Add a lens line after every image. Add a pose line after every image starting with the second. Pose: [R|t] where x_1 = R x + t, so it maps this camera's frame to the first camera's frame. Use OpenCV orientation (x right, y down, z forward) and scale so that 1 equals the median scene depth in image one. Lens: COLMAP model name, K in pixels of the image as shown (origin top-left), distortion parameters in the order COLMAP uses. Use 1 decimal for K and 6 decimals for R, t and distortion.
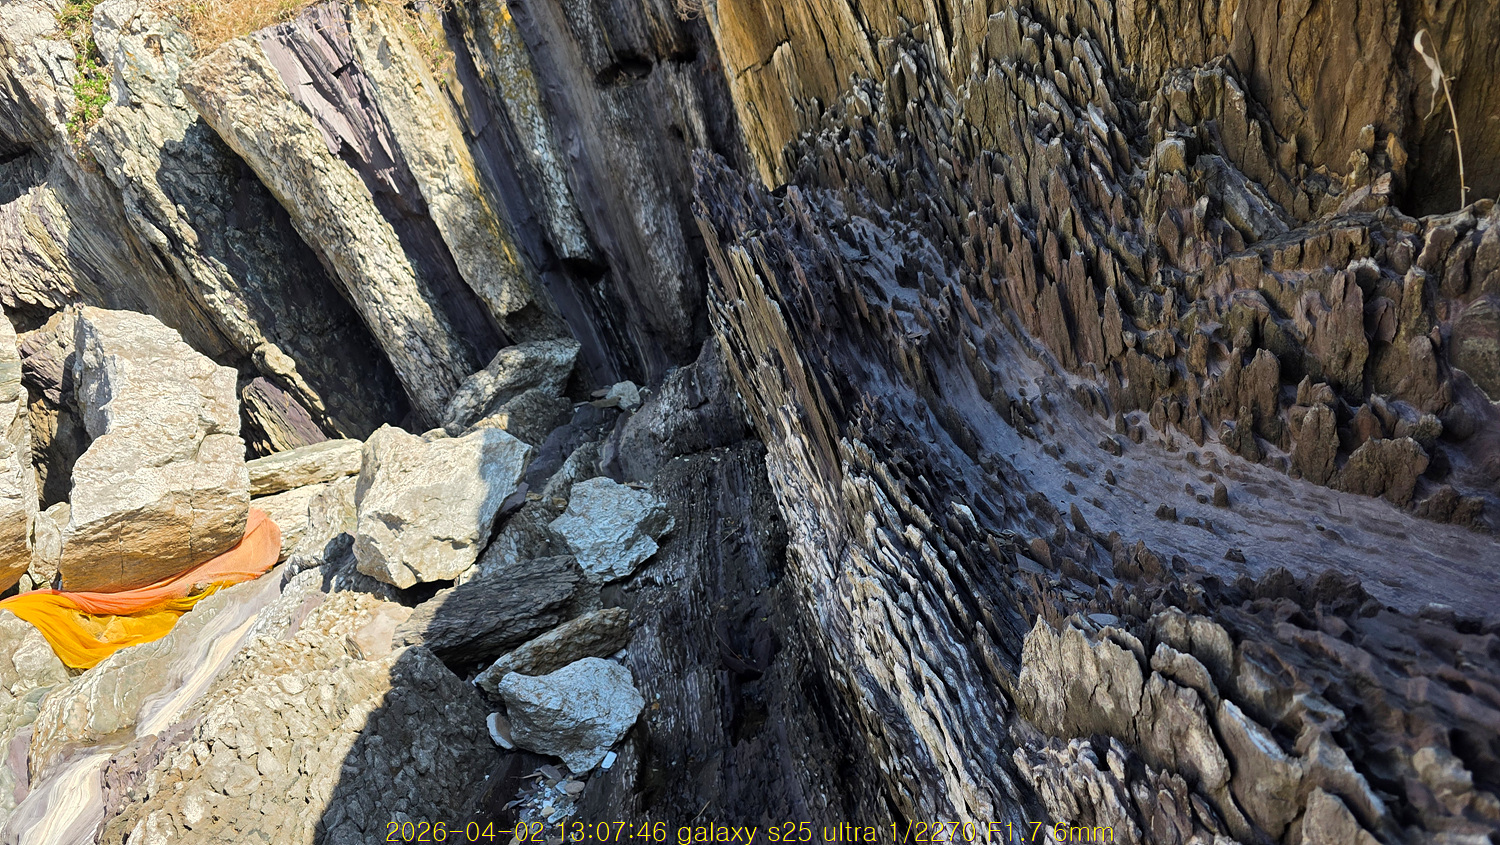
lens RADIAL K [[996.4, 0, 753.4], [0, 996.4, 418.5], [0, 0, 1]] dist [0.072929, -0.064039]
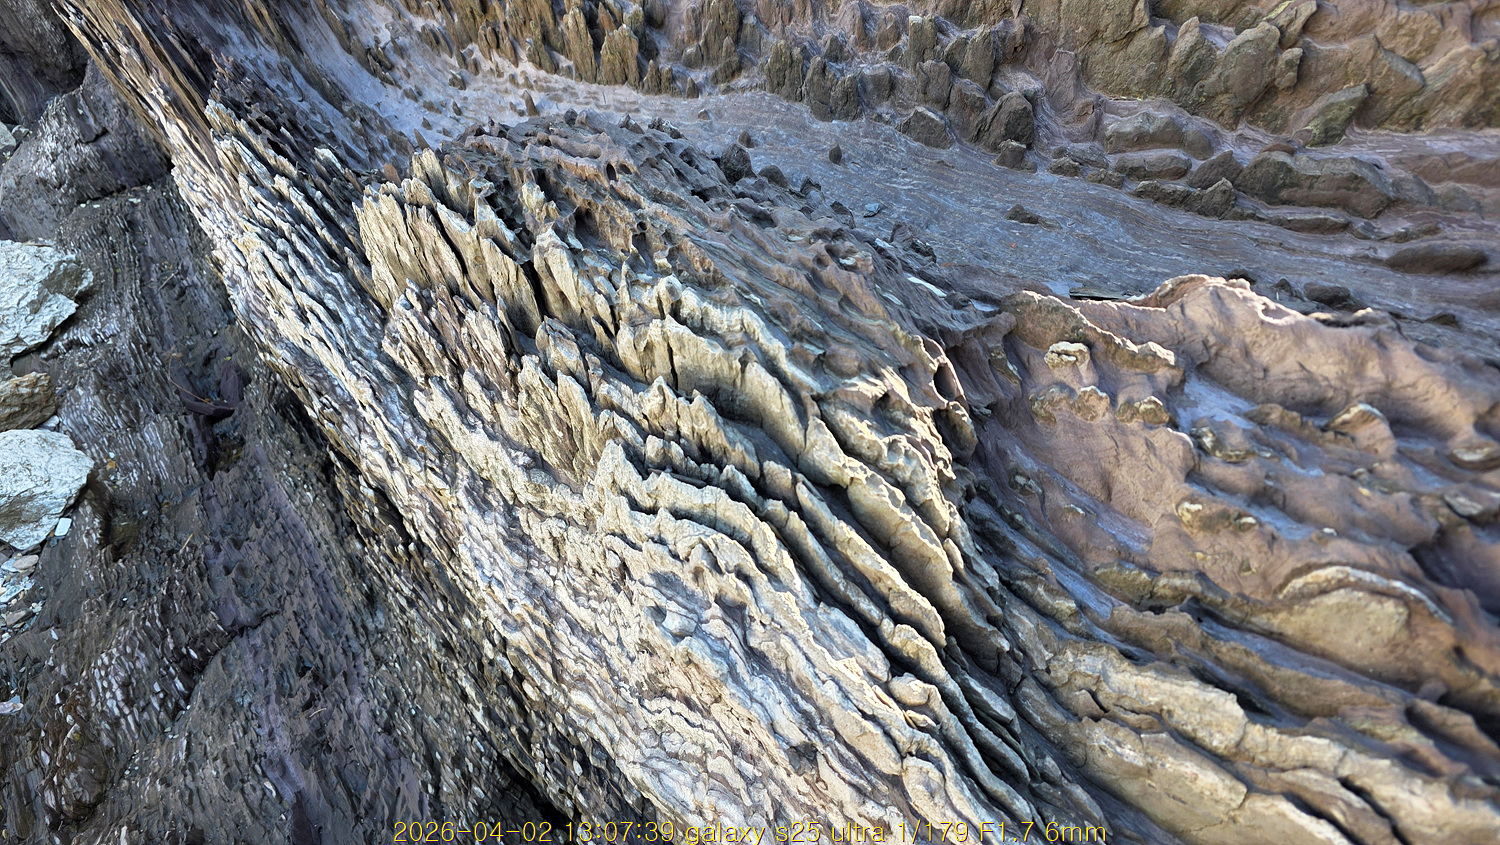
lens RADIAL K [[996.4, 0, 753.4], [0, 996.4, 418.5], [0, 0, 1]] dist [0.072929, -0.064039]
pose [[0.881762, -0.208834, 0.422947, 0.089553], [0.091188, 0.955209, 0.281533, 0.089434], [-0.462797, -0.209677, 0.861310, -0.160217]]
